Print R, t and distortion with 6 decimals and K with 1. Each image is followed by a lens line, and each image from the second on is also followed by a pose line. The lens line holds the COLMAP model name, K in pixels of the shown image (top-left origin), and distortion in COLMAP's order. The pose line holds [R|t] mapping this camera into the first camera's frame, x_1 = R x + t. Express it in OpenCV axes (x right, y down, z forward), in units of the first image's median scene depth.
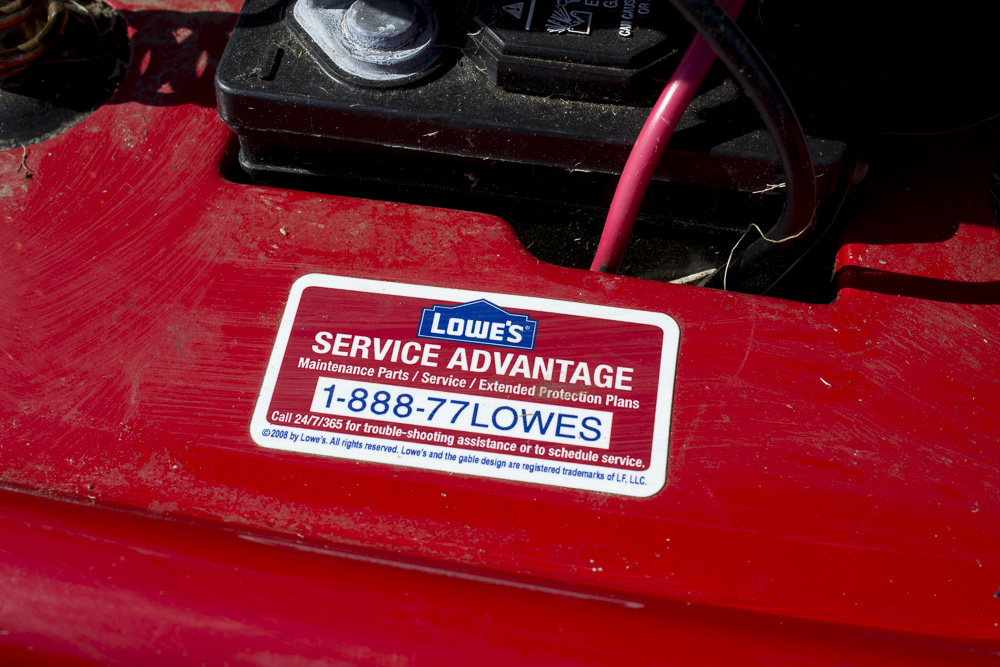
lens RADIAL K [[1210.7, 0, 500.0], [0, 1210.7, 333.5], [0, 0, 1]] dist [-0.042382, 0.022251]
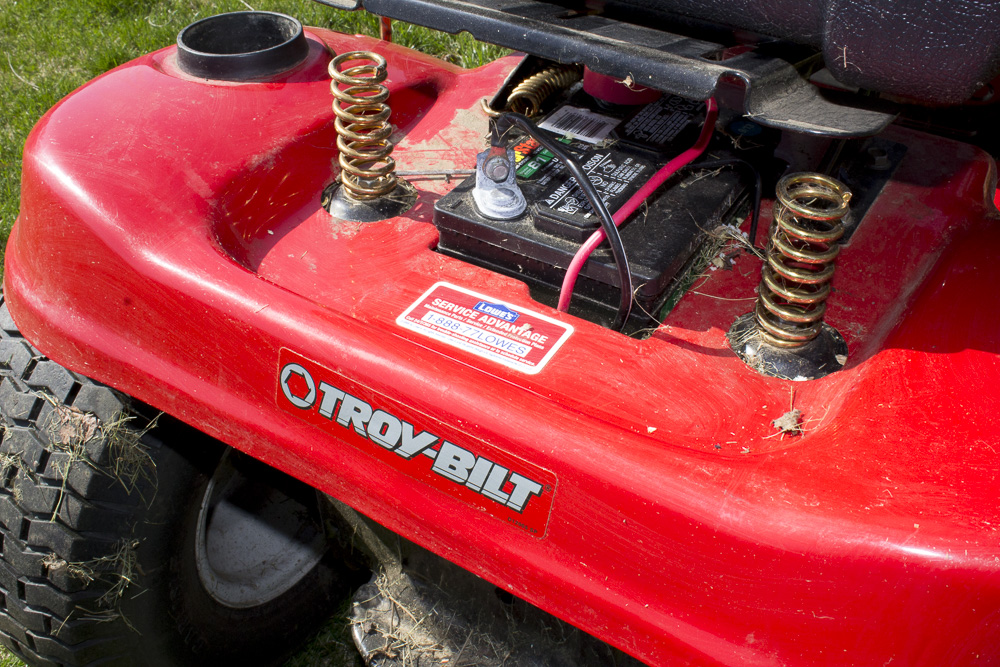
lens RADIAL K [[883.3, 0, 500.0], [0, 883.3, 333.5], [0, 0, 1]] dist [-0.077811, -0.002752]
pose [[0.930094, 0.243390, -0.275112, 0.501146], [-0.312280, 0.918296, -0.243340, 0.478454], [0.193408, 0.312241, 0.930107, -0.665831]]
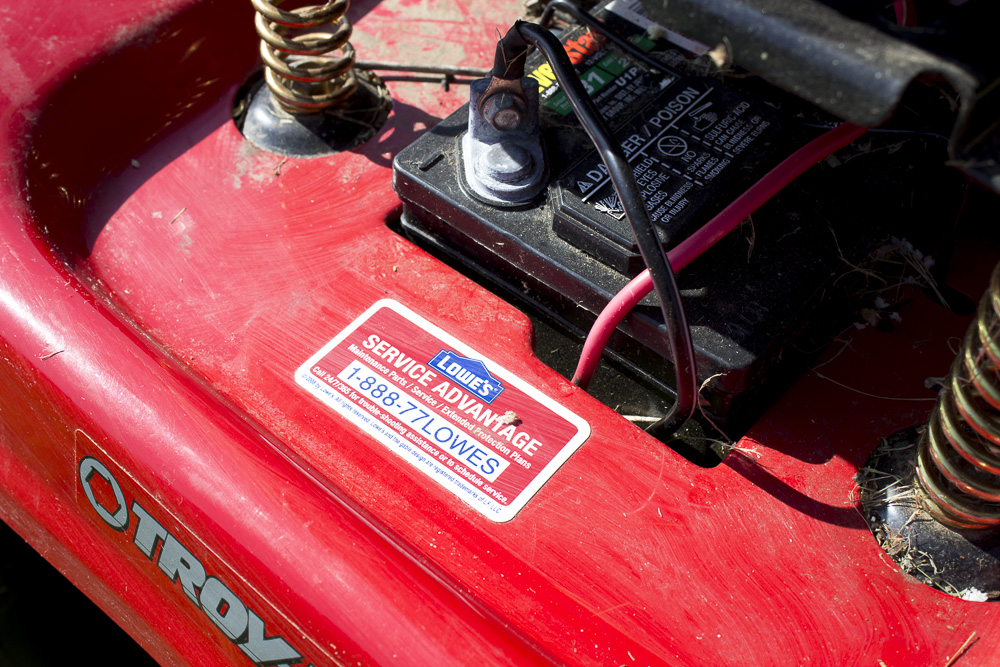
lens RADIAL K [[1113.8, 0, 500.0], [0, 1113.8, 333.5], [0, 0, 1]] dist [-0.049919, 0.024426]
pose [[0.867274, 0.396383, -0.301192, 0.401752], [-0.427246, 0.903177, -0.041618, -0.012294], [0.255533, 0.164777, 0.952655, -0.263350]]
